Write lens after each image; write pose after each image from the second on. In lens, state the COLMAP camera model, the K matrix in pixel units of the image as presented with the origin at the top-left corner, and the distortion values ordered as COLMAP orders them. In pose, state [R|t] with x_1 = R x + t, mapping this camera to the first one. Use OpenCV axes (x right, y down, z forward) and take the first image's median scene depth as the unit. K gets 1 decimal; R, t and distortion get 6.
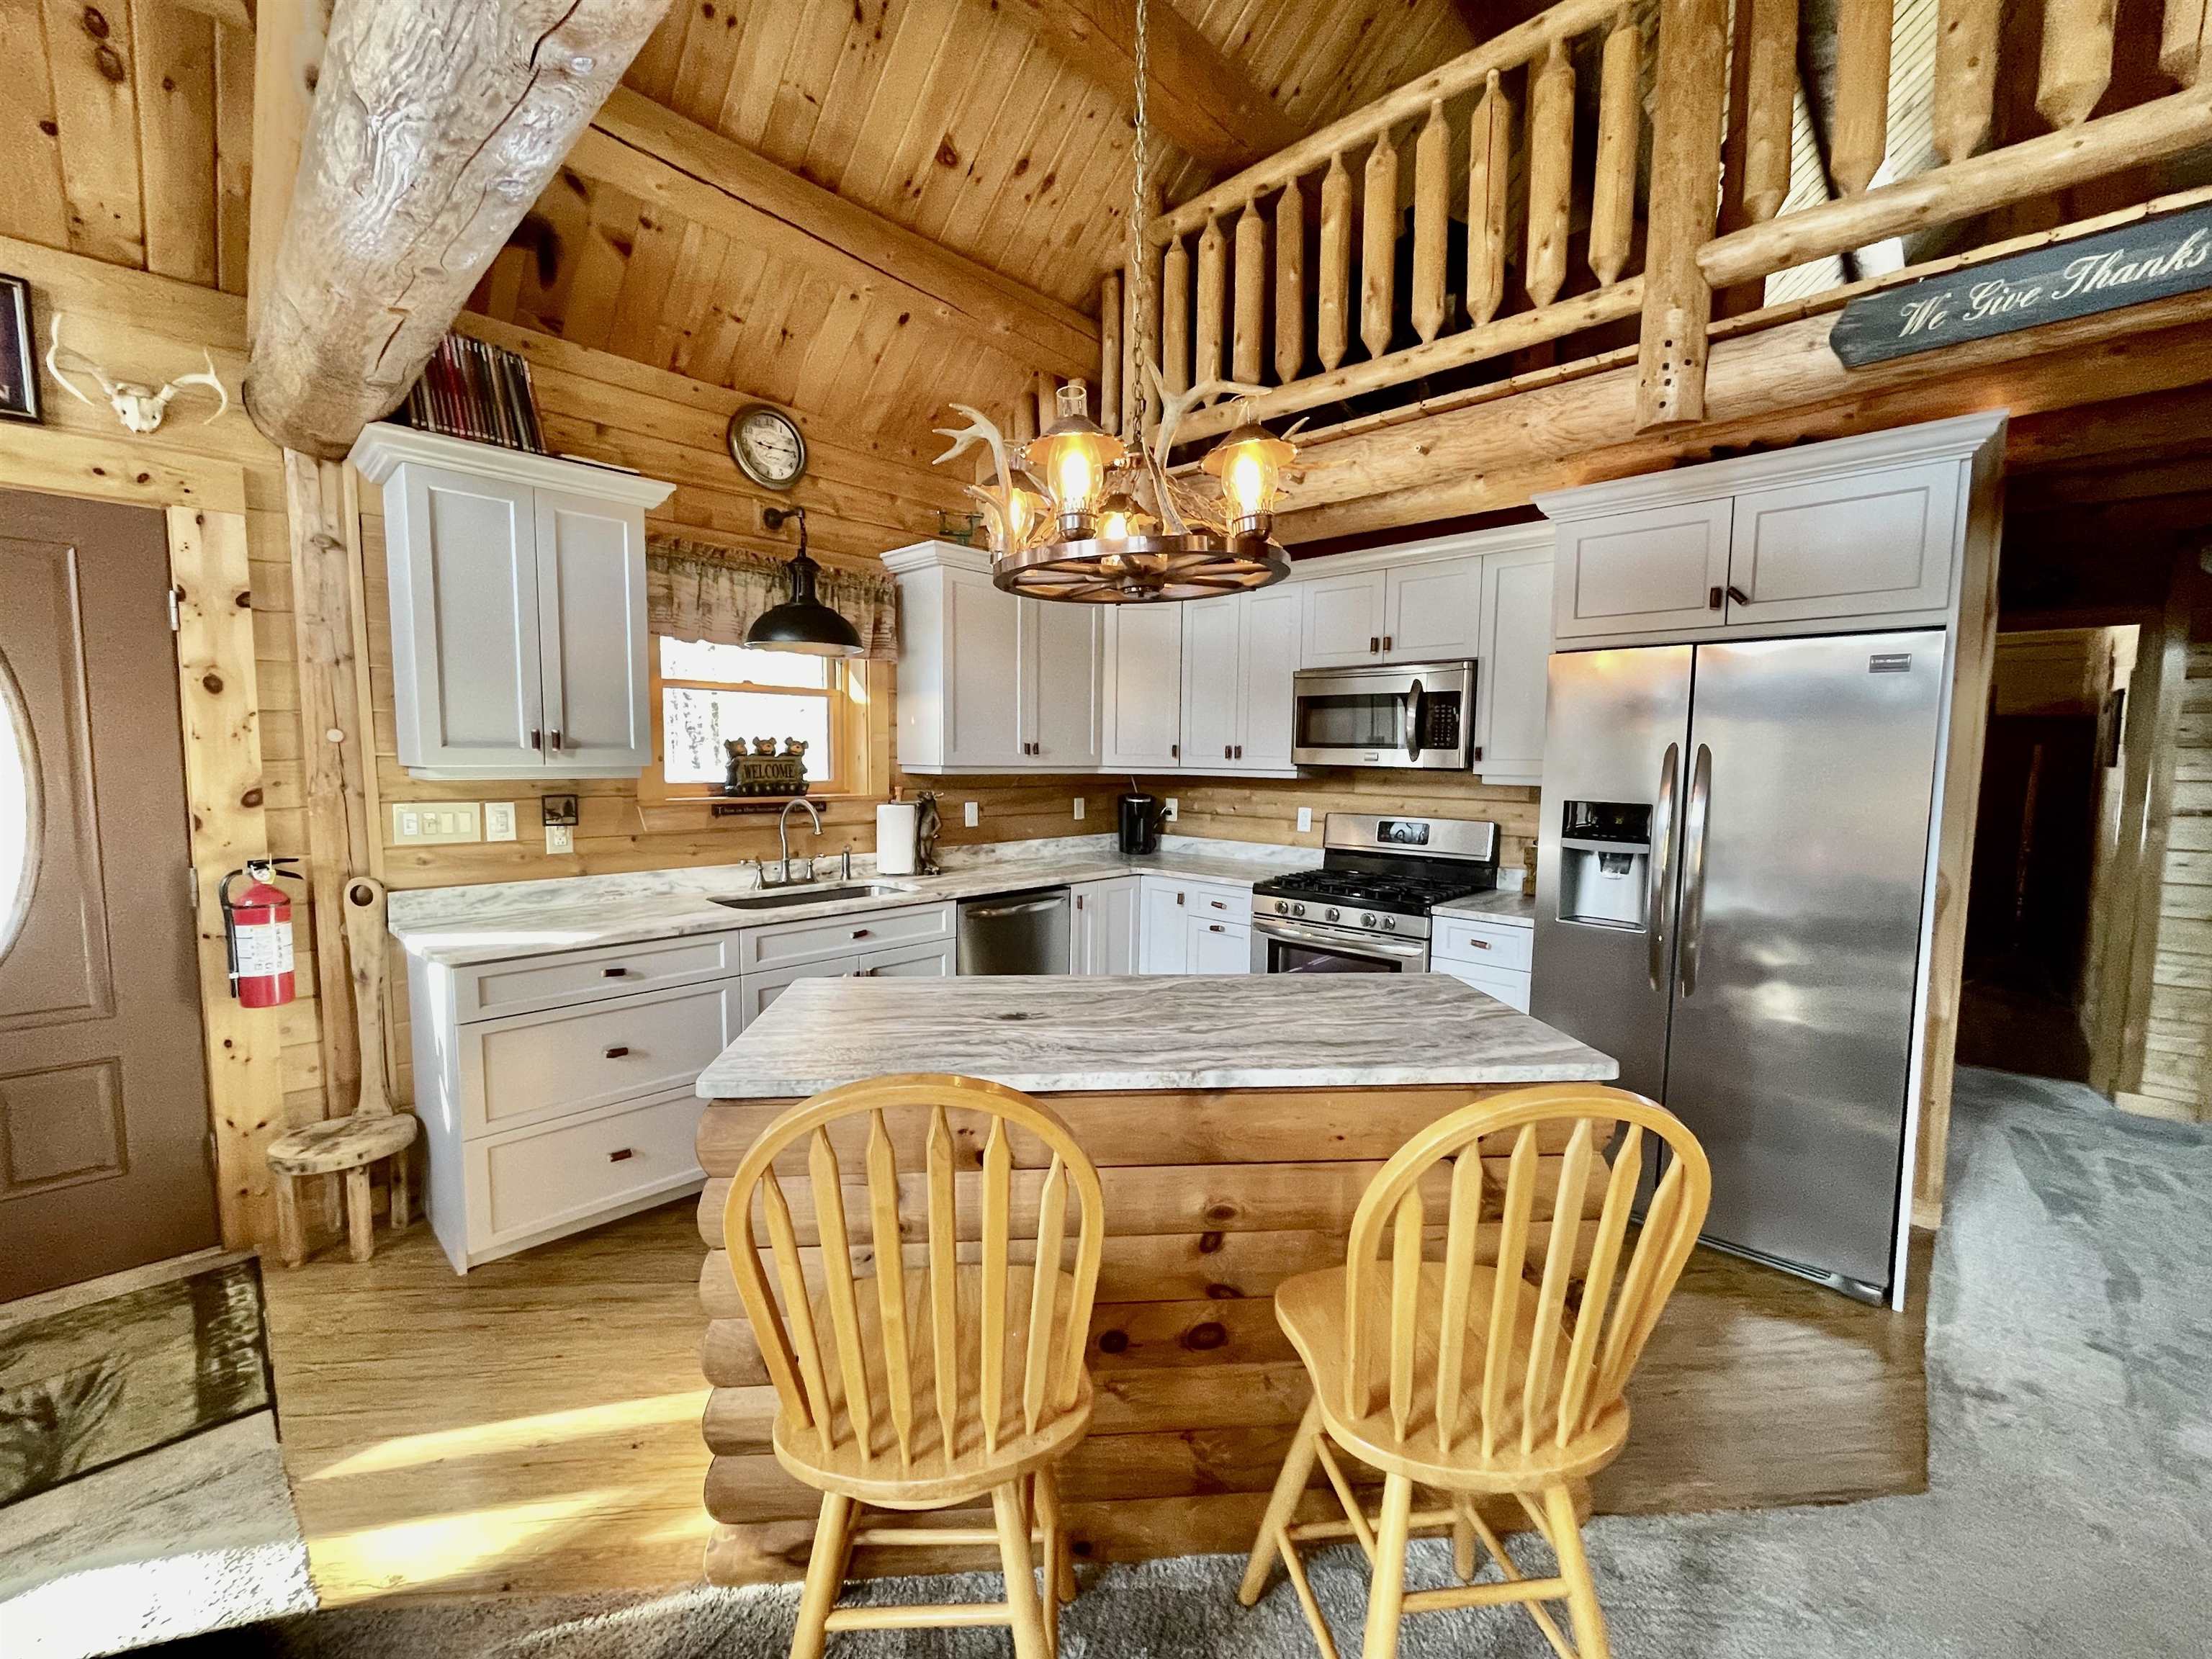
lens RADIAL K [[893.1, 0, 1105.6], [0, 893.1, 828.6], [0, 0, 1]] dist [-0.004383, 0.002323]
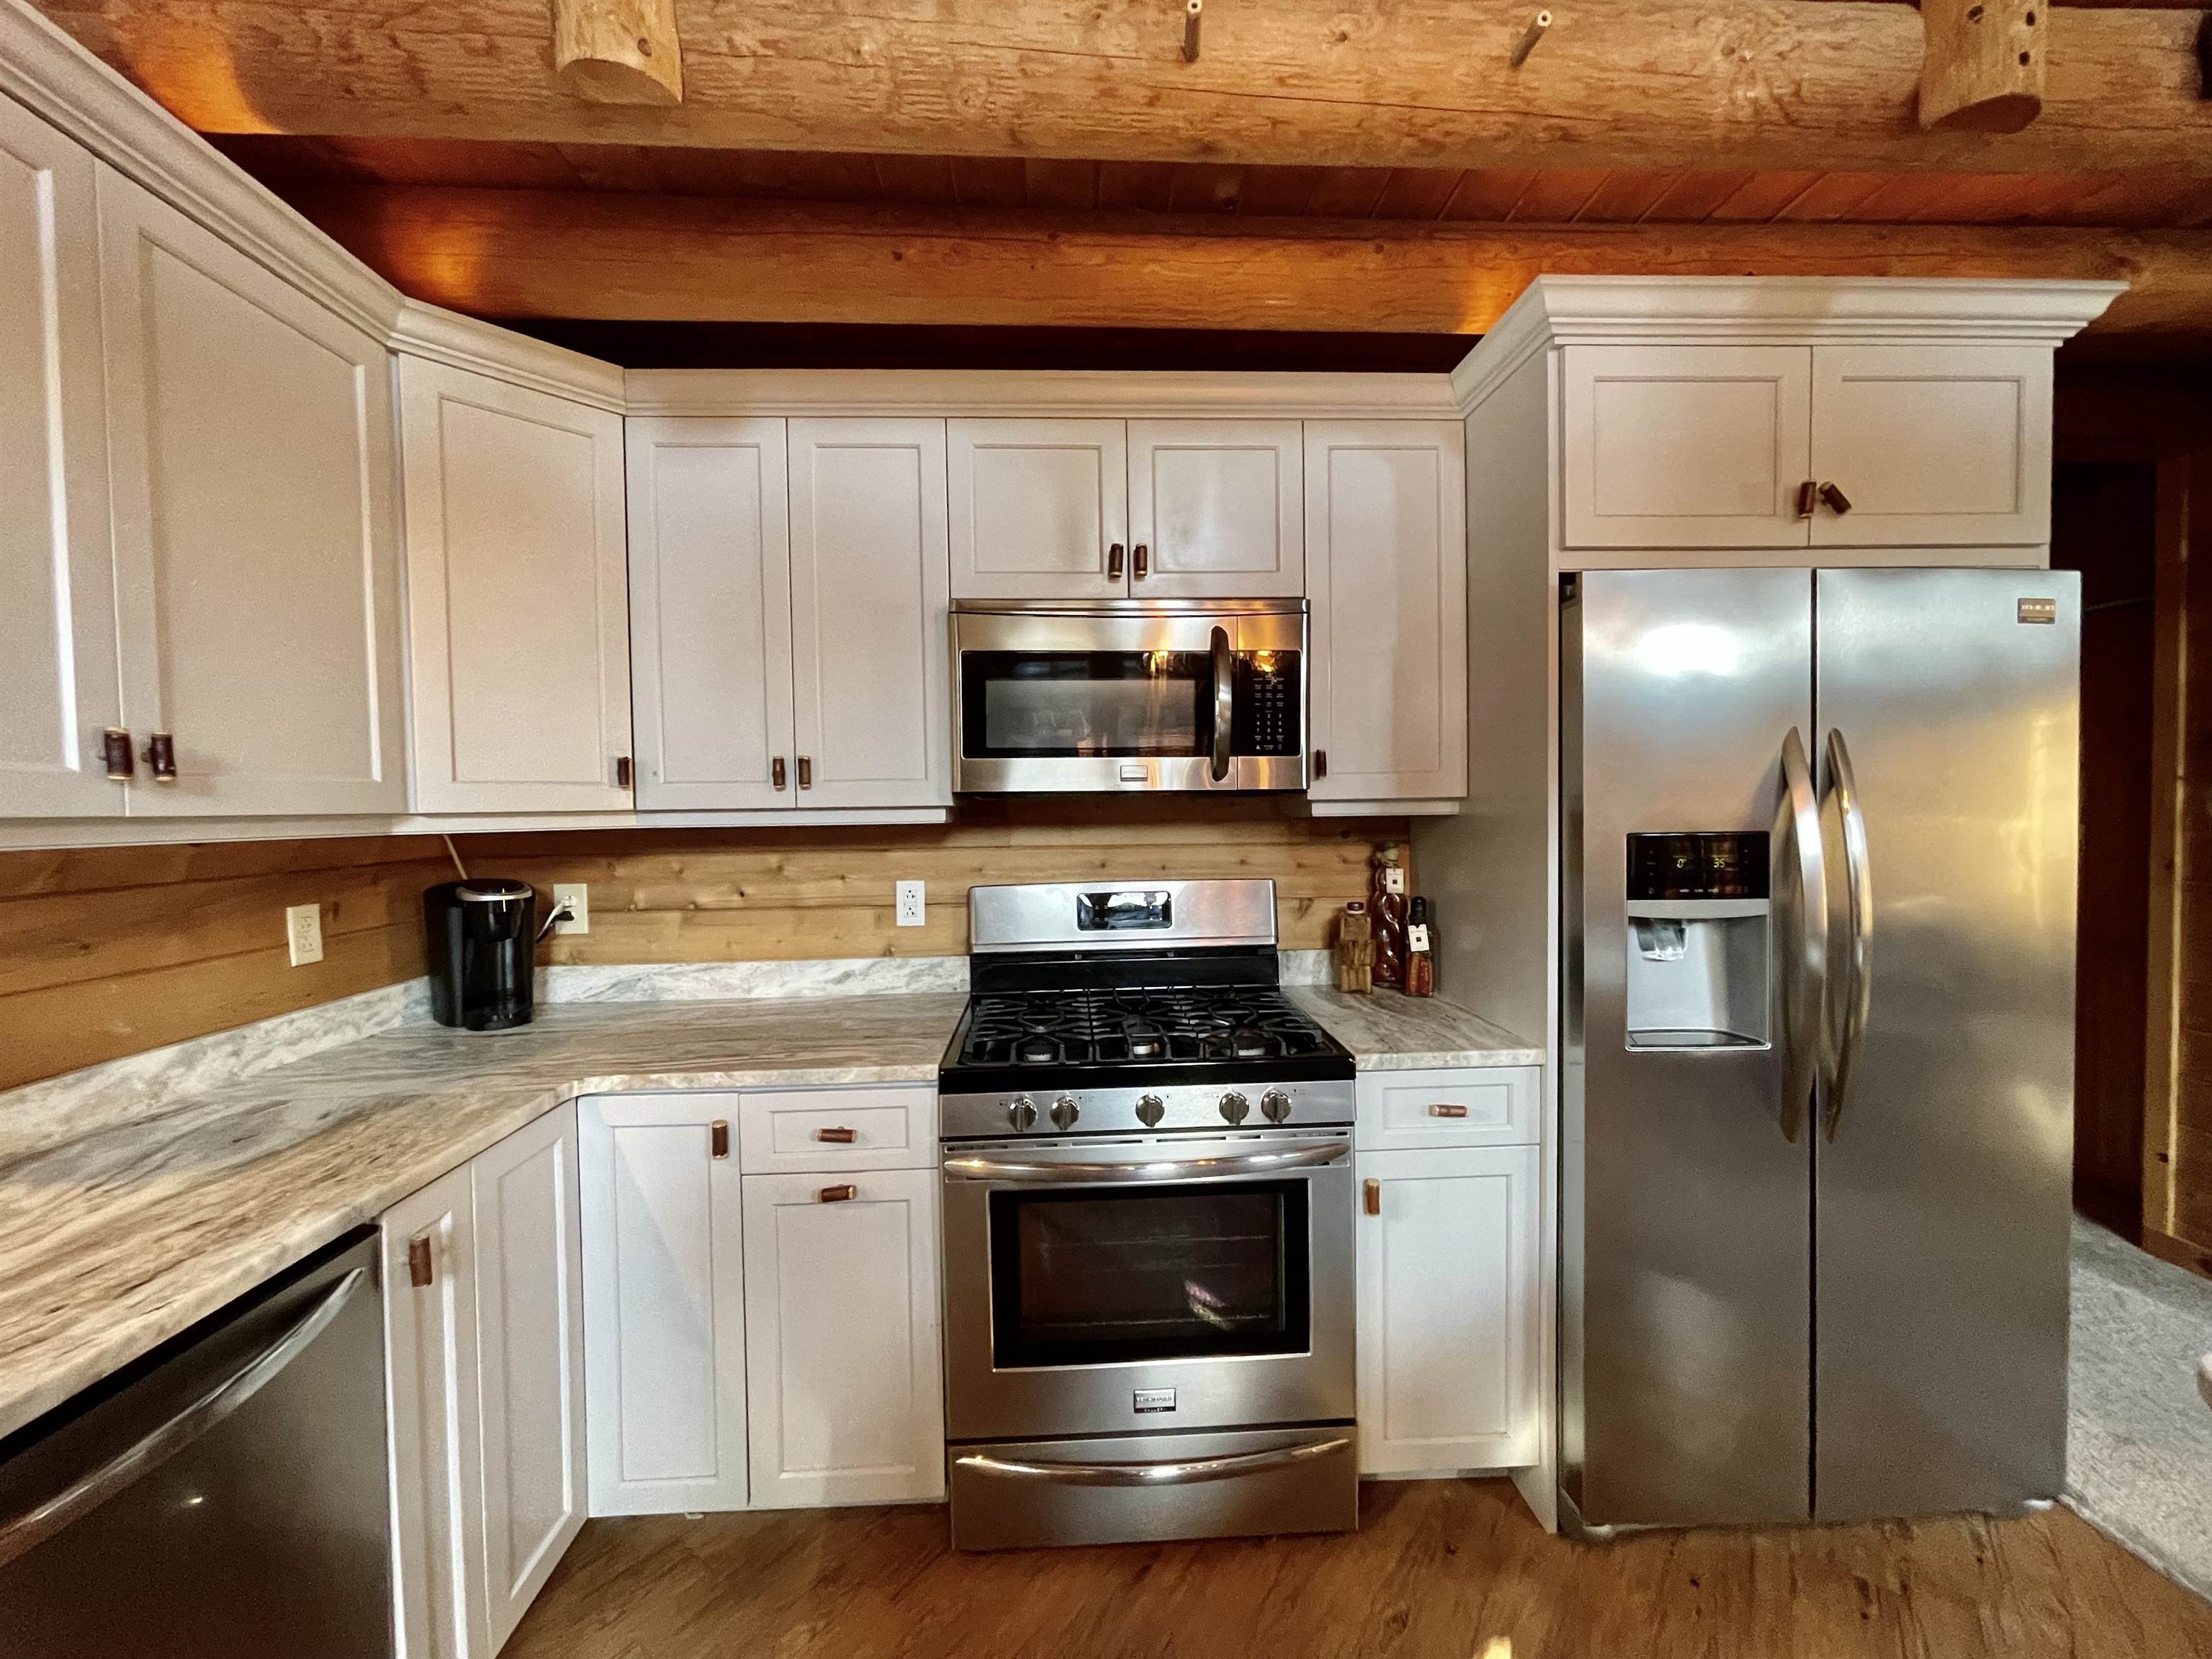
lens RADIAL K [[893.1, 0, 1109.3], [0, 893.1, 827.1], [0, 0, 1]] dist [-0.004383, 0.002323]
pose [[0.687075, -0.042907, 0.725319, -0.096024], [0.085129, 0.996133, -0.021713, -0.043635], [-0.721582, 0.076664, 0.688071, 0.733048]]
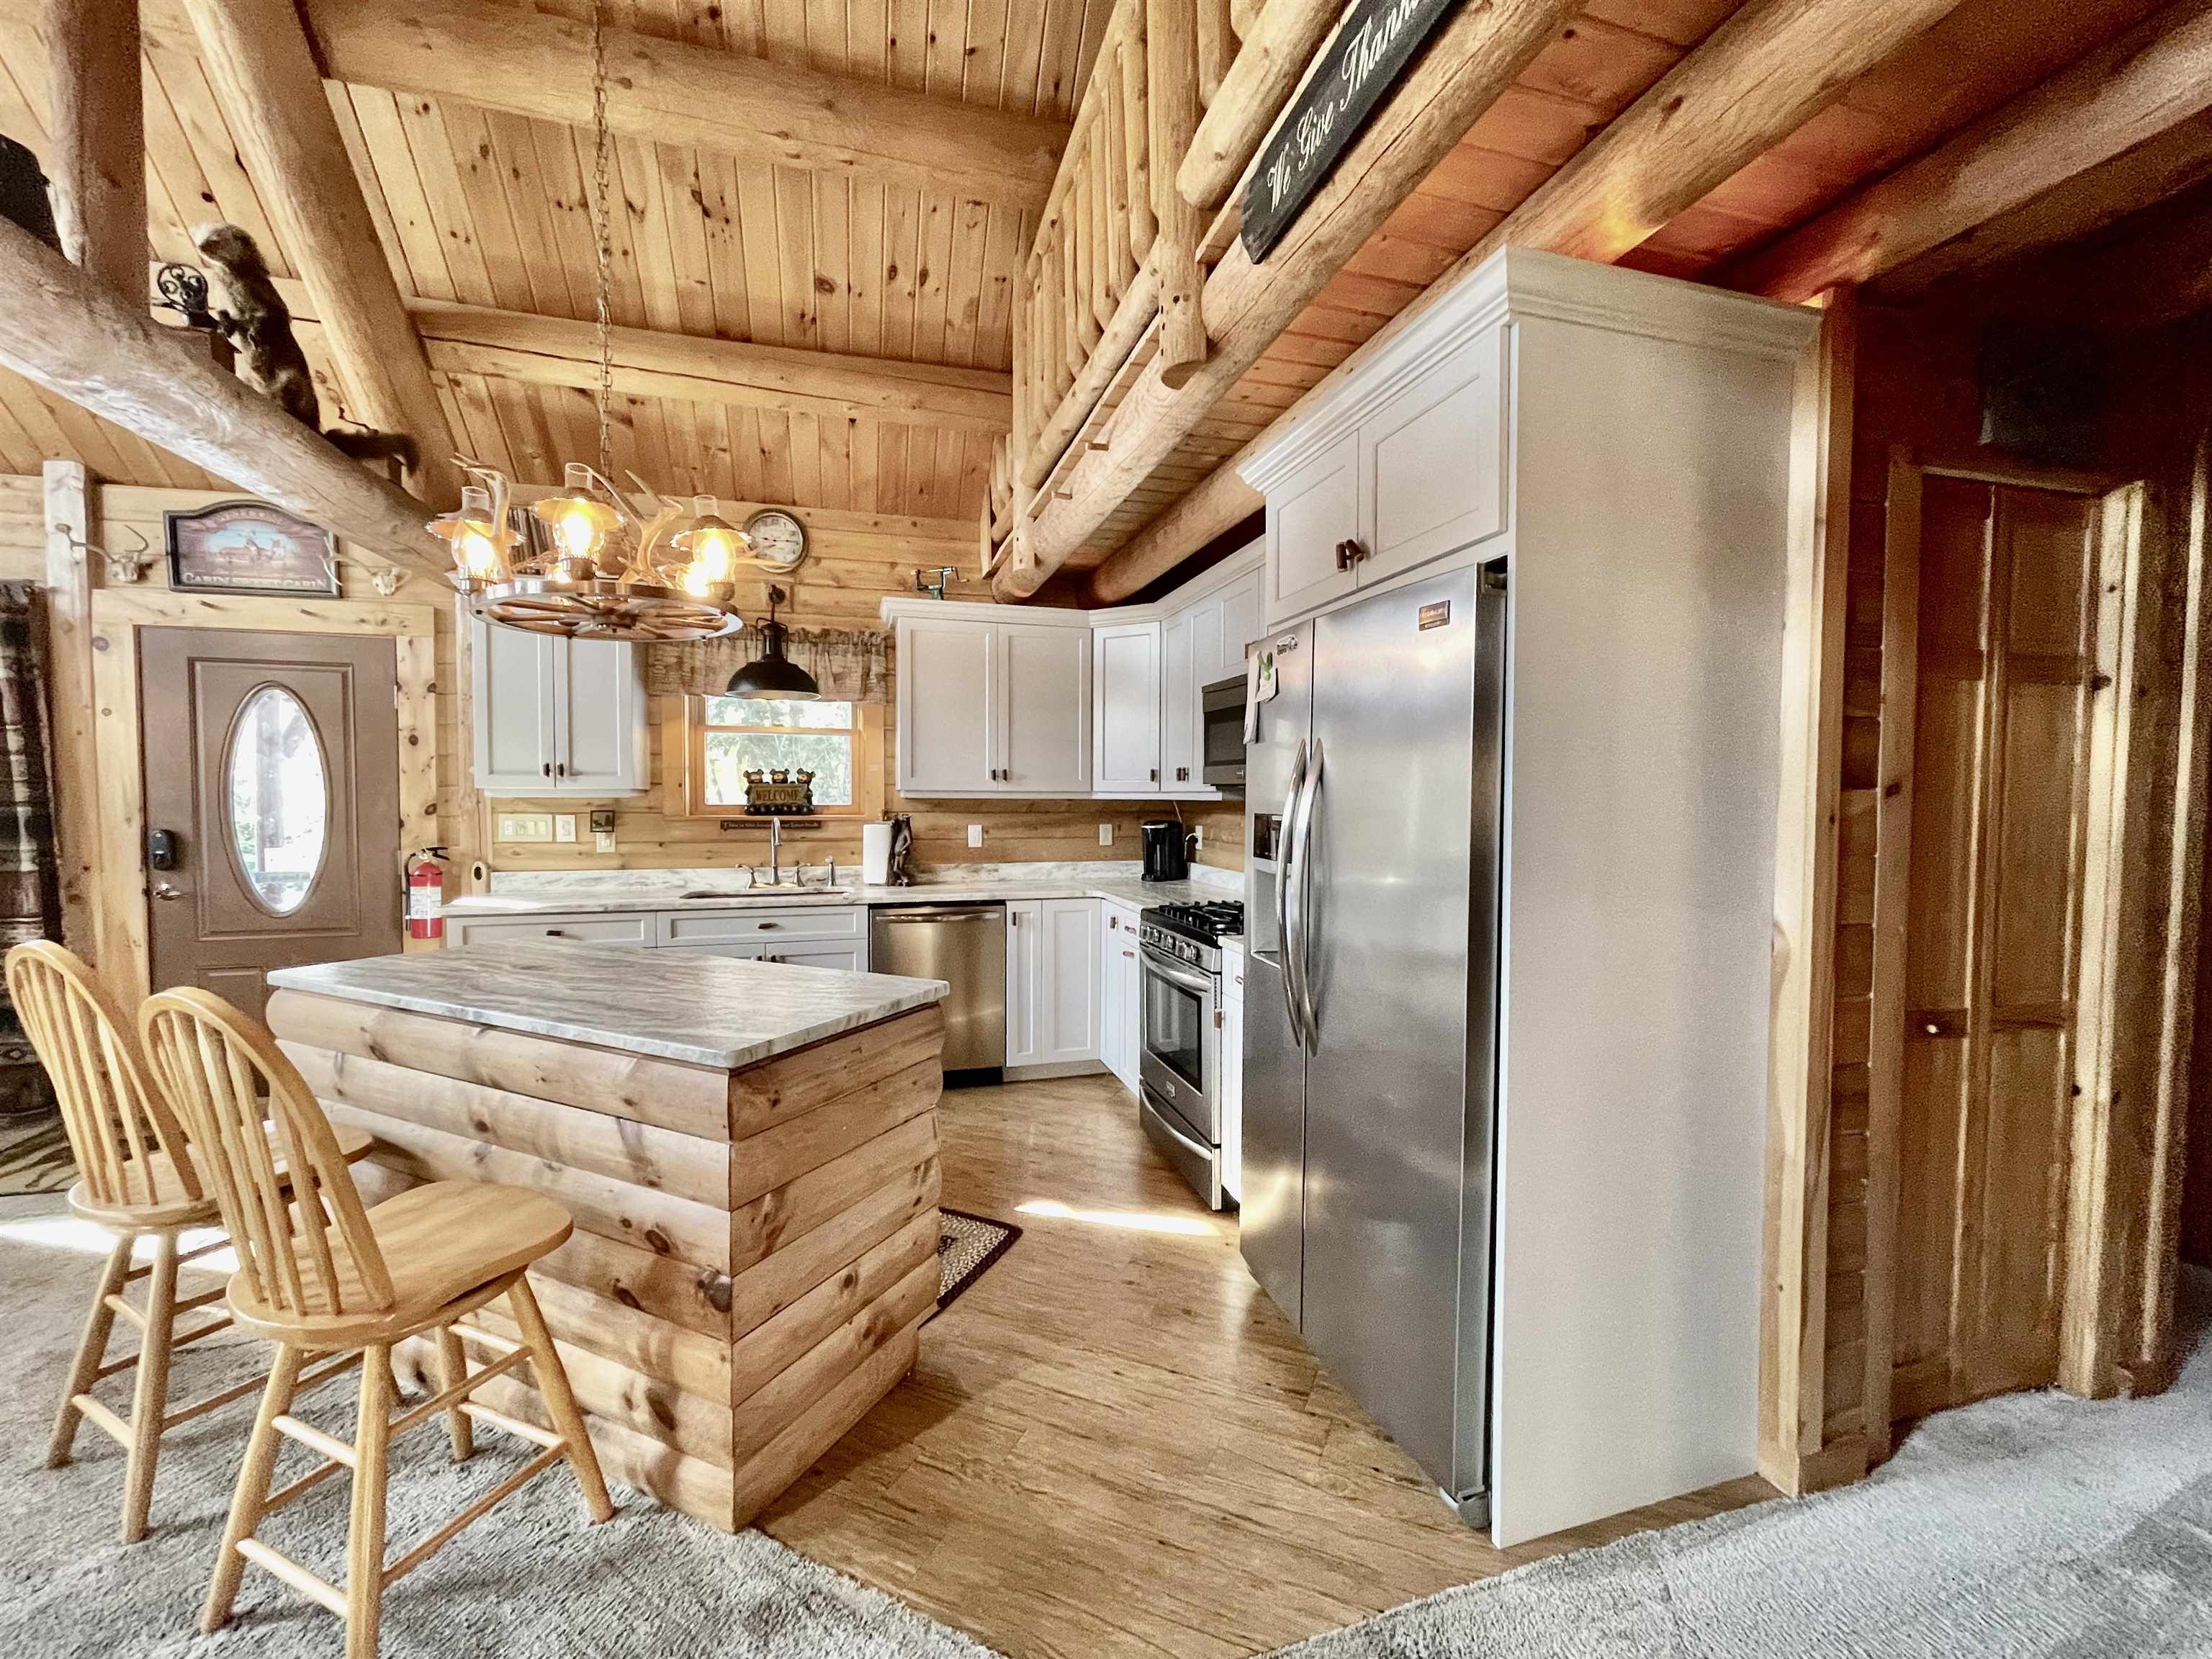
lens RADIAL K [[893.1, 0, 1107.1], [0, 893.1, 828.4], [0, 0, 1]] dist [-0.004383, 0.002323]
pose [[0.865336, 0.009063, -0.501111, 0.706848], [-0.035062, 0.998482, -0.042488, 0.020373], [0.499965, 0.054337, 0.864339, 0.167527]]
